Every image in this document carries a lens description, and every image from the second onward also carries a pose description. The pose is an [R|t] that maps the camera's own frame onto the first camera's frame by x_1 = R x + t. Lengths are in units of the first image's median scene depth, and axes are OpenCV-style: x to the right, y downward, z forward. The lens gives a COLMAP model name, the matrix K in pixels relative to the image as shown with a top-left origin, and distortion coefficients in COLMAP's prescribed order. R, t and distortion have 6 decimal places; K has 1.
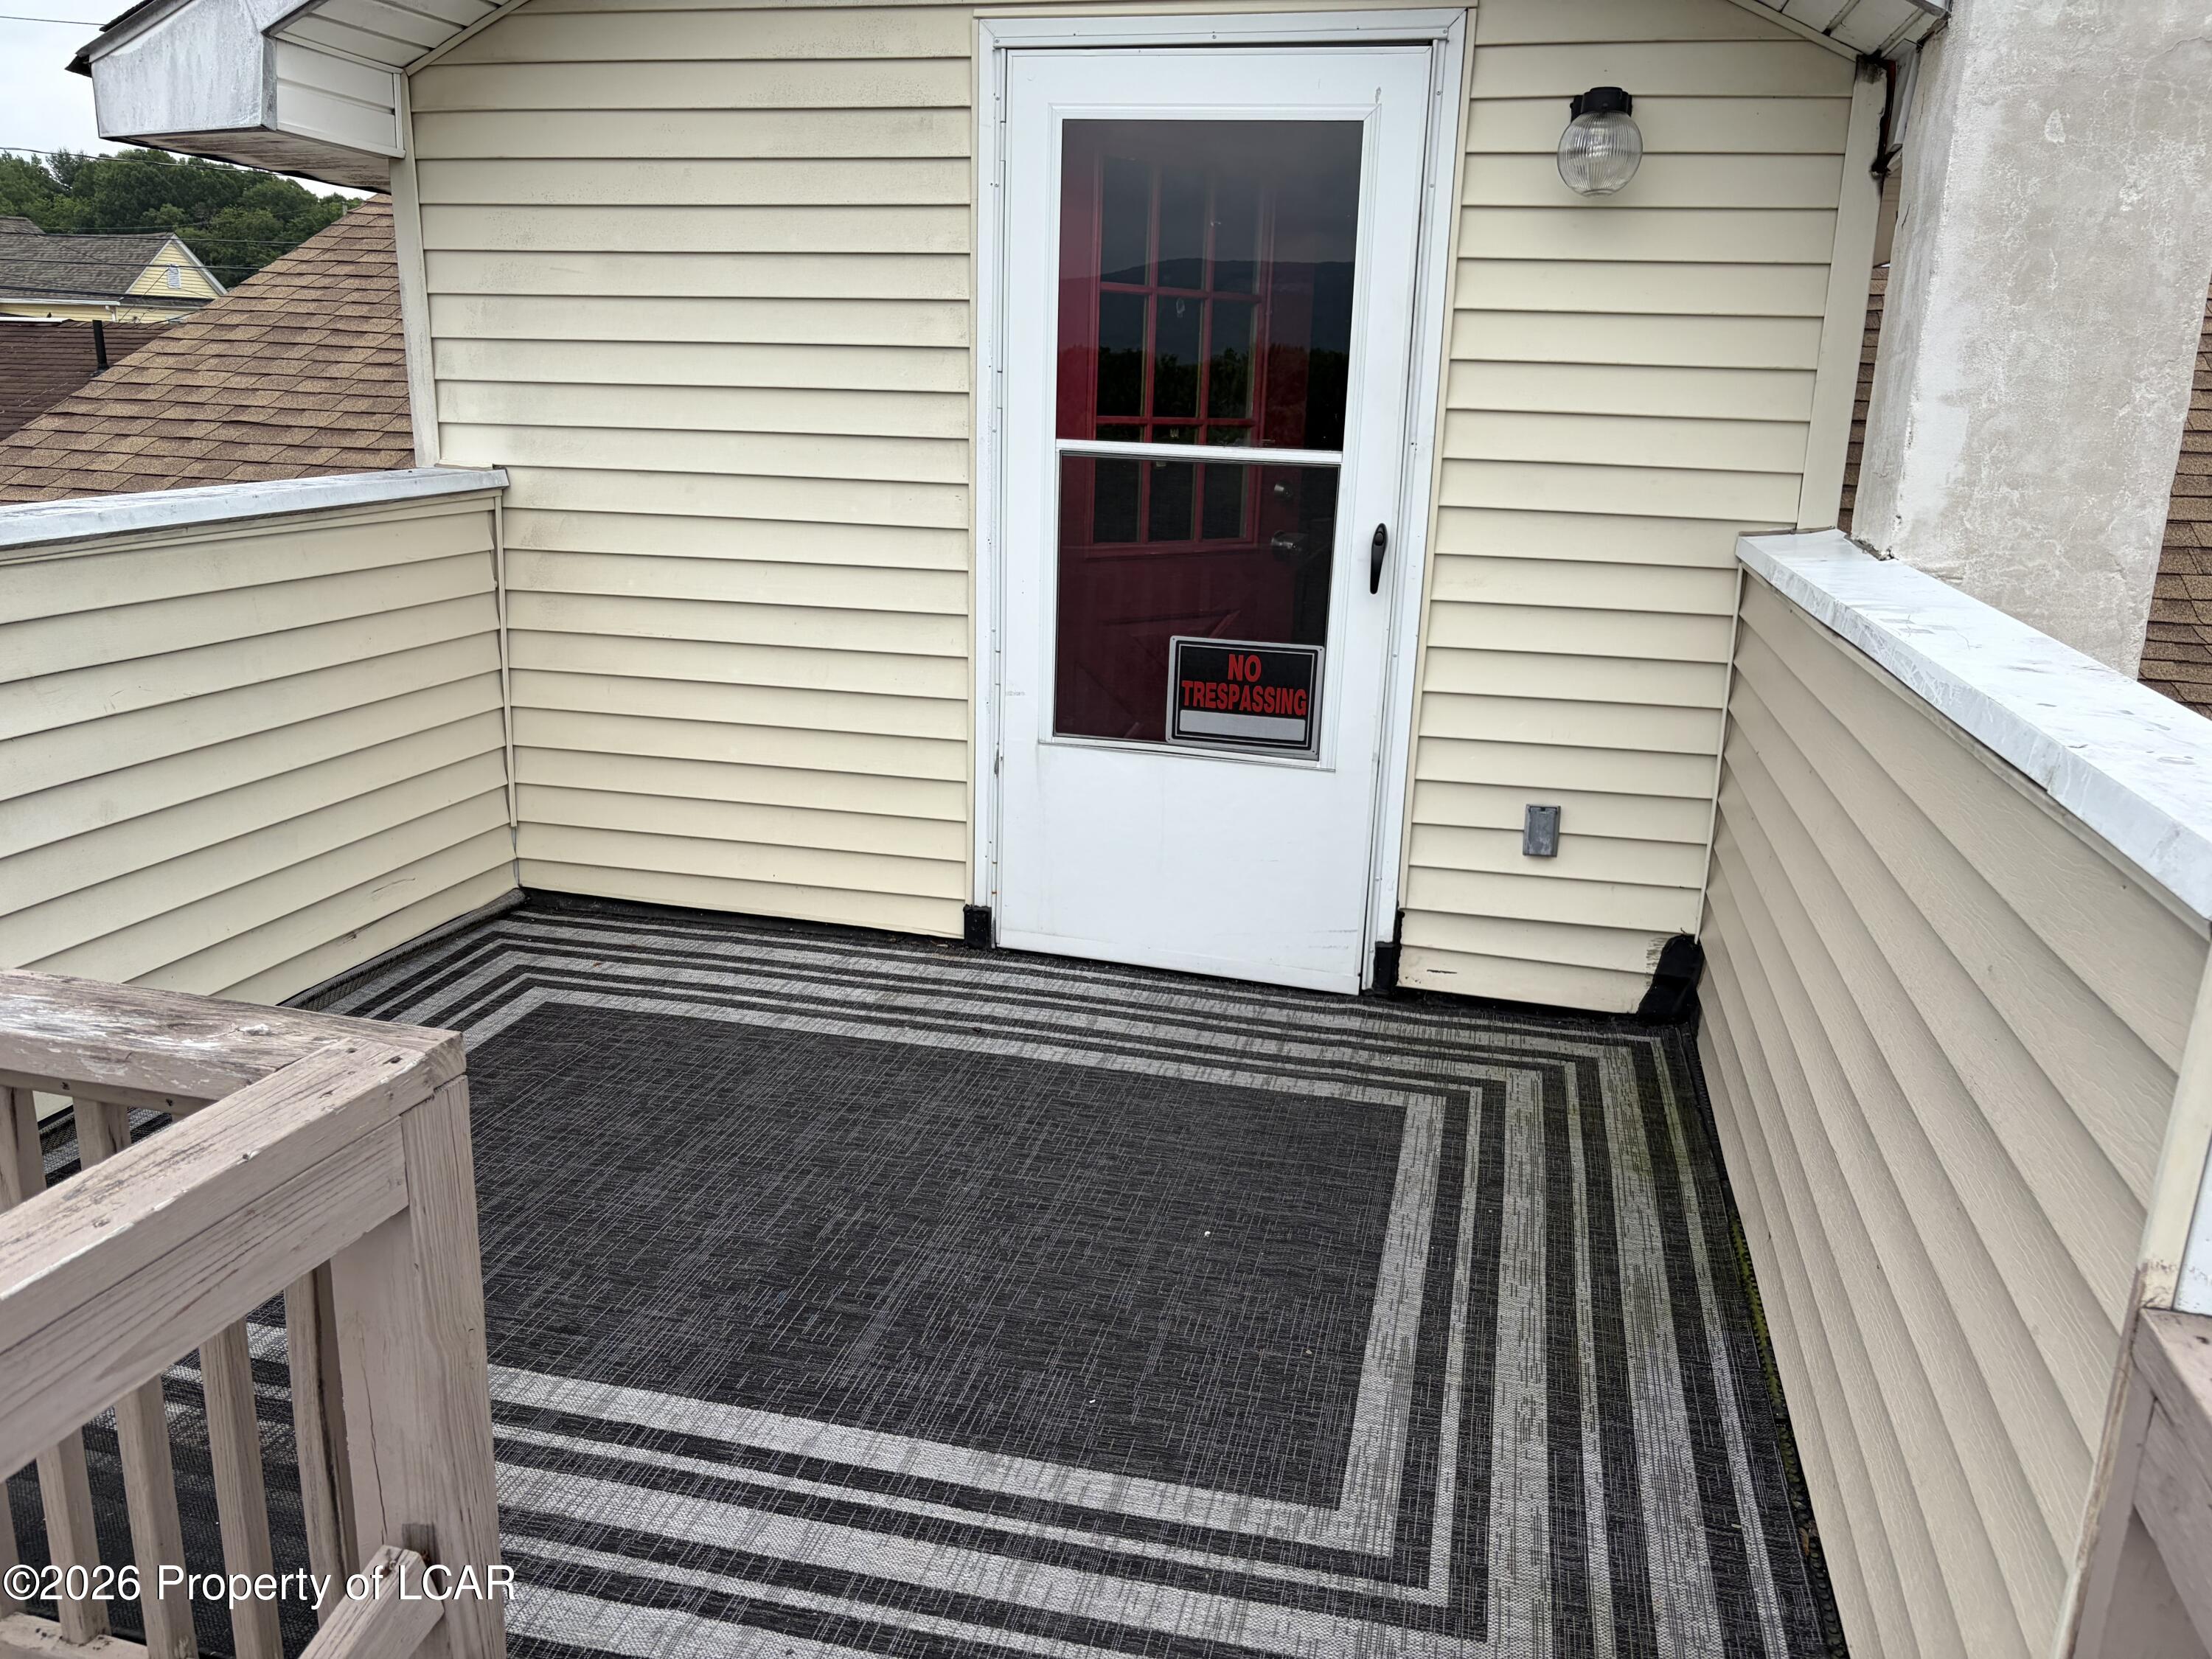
lens RADIAL K [[1695.5, 0, 1106.0], [0, 1695.5, 829.5], [0, 0, 1]] dist [0.050822, -0.055134]
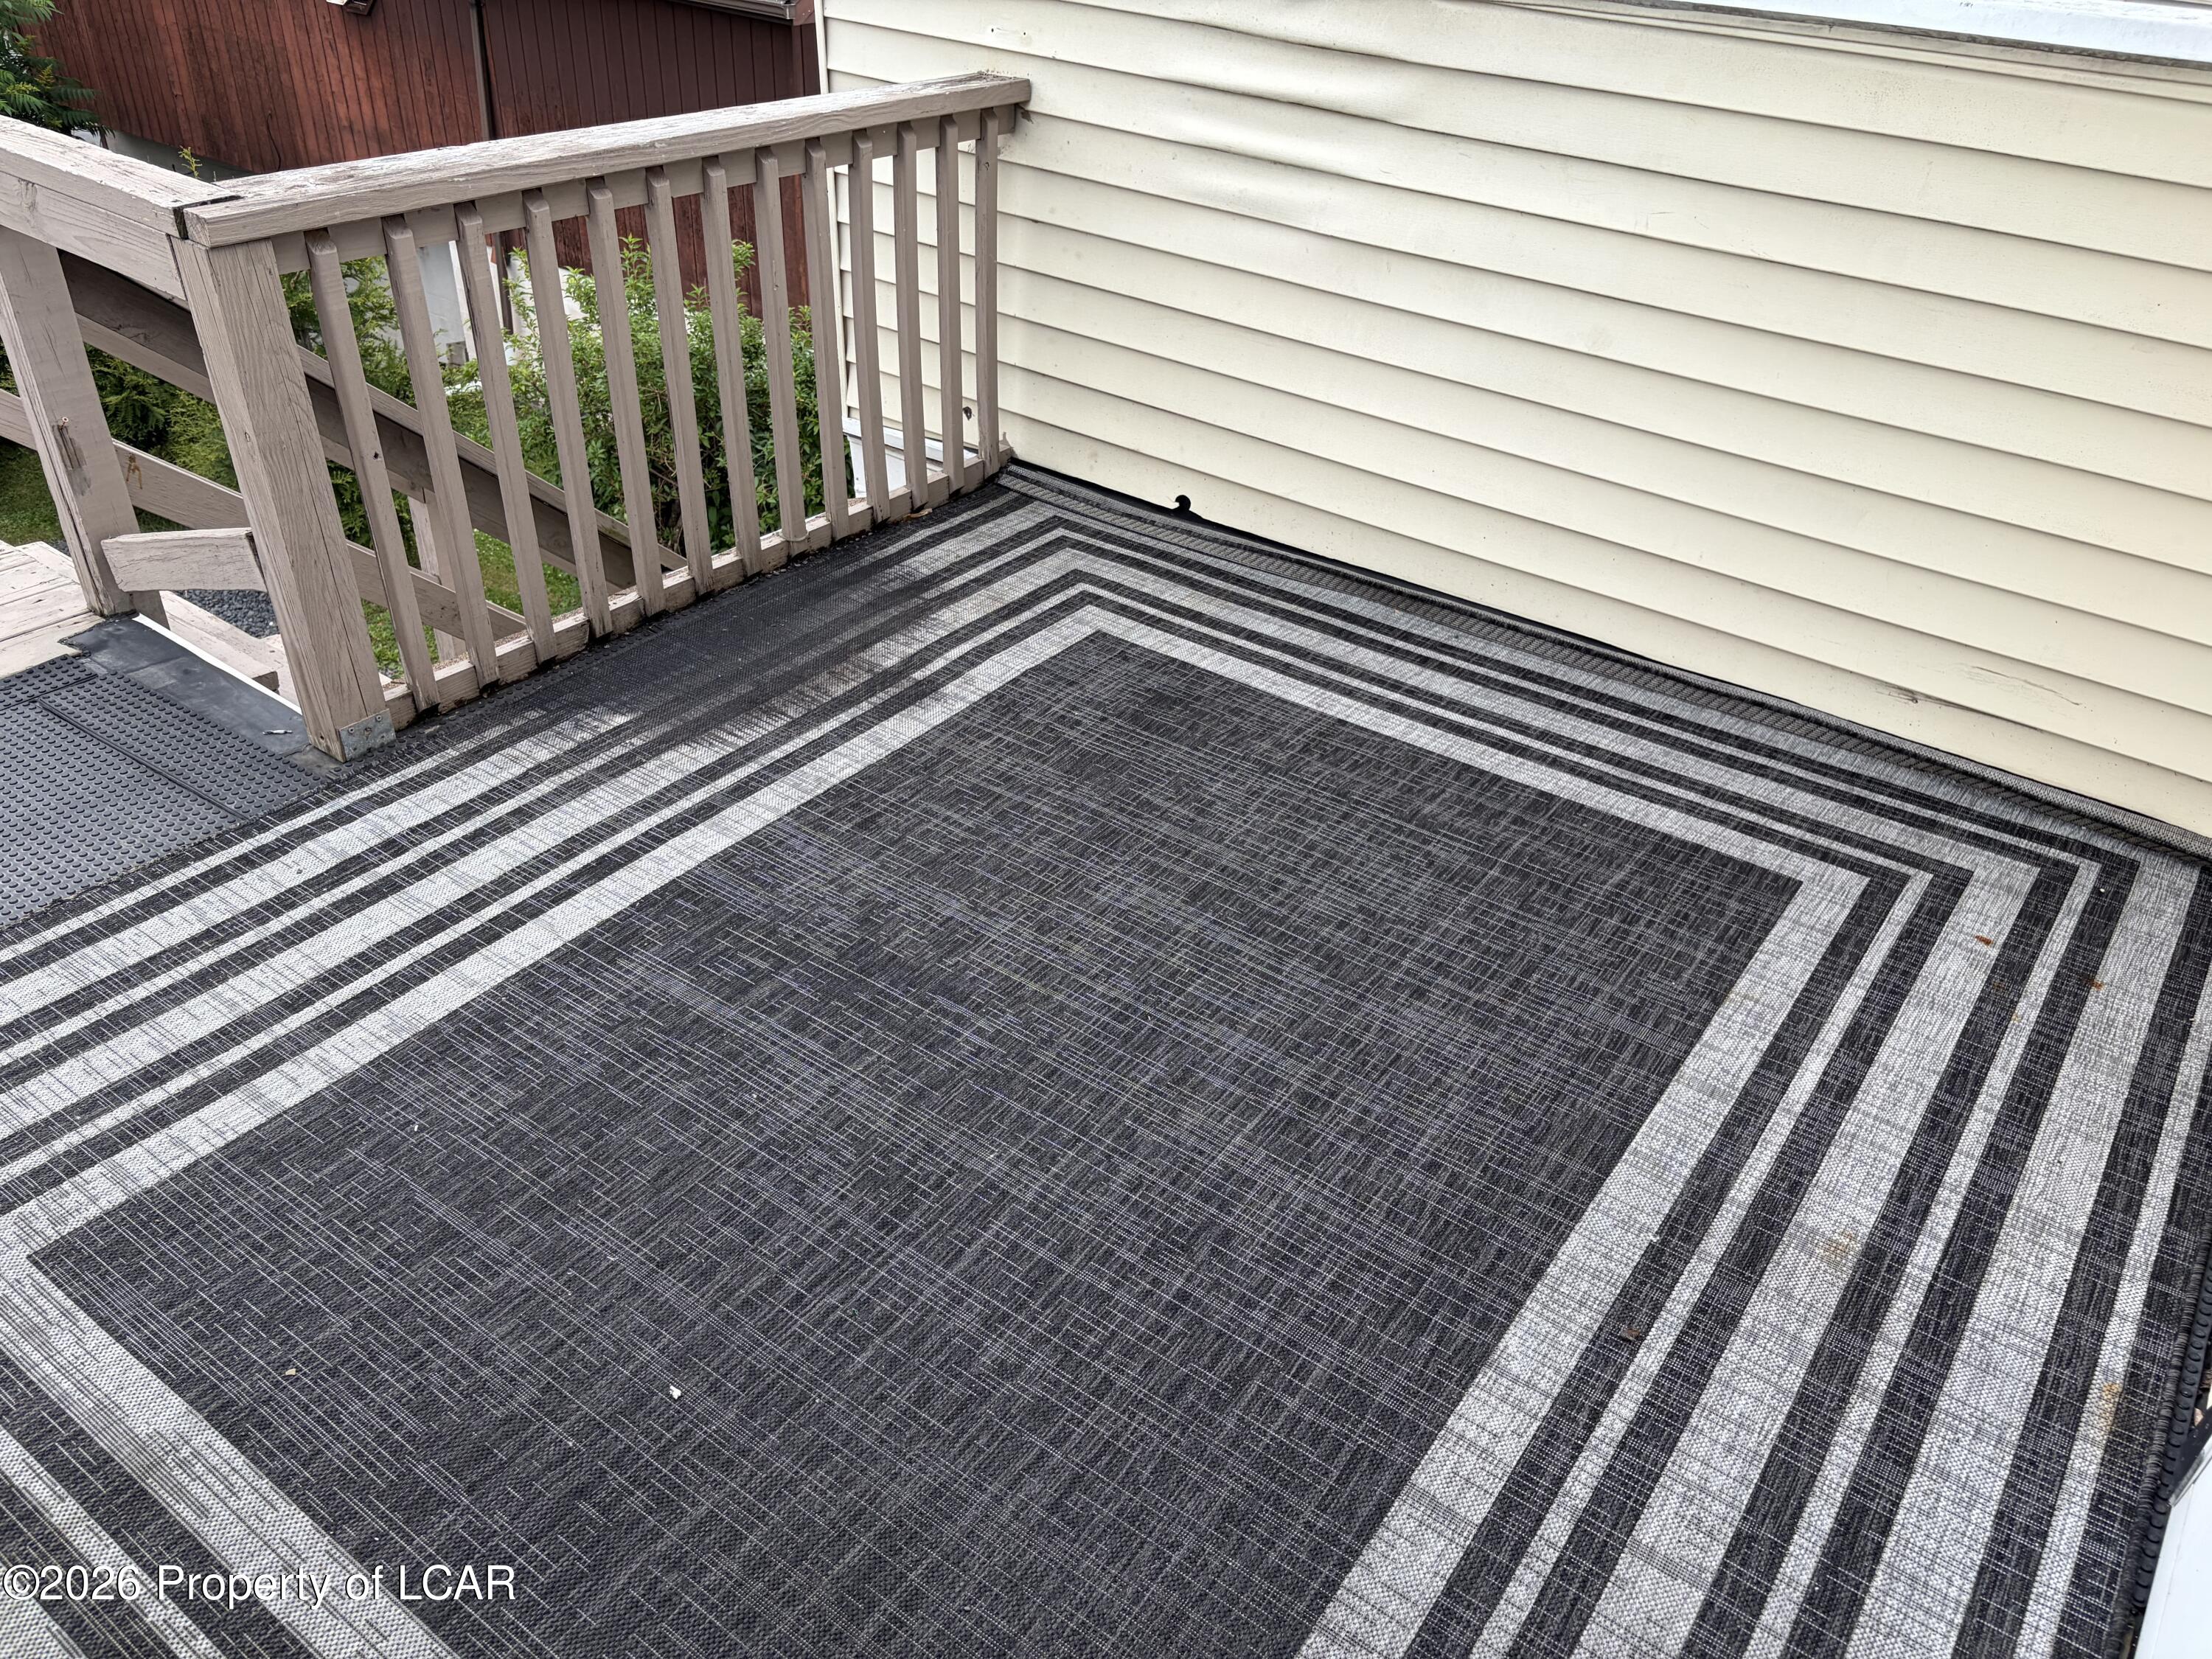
lens RADIAL K [[1695.5, 0, 1106.0], [0, 1695.5, 829.5], [0, 0, 1]] dist [0.050822, -0.055134]
pose [[-0.377561, 0.473297, -0.795888, 0.293684], [-0.291438, 0.755087, 0.587288, -0.228005], [0.878926, 0.453690, -0.147155, 0.877372]]
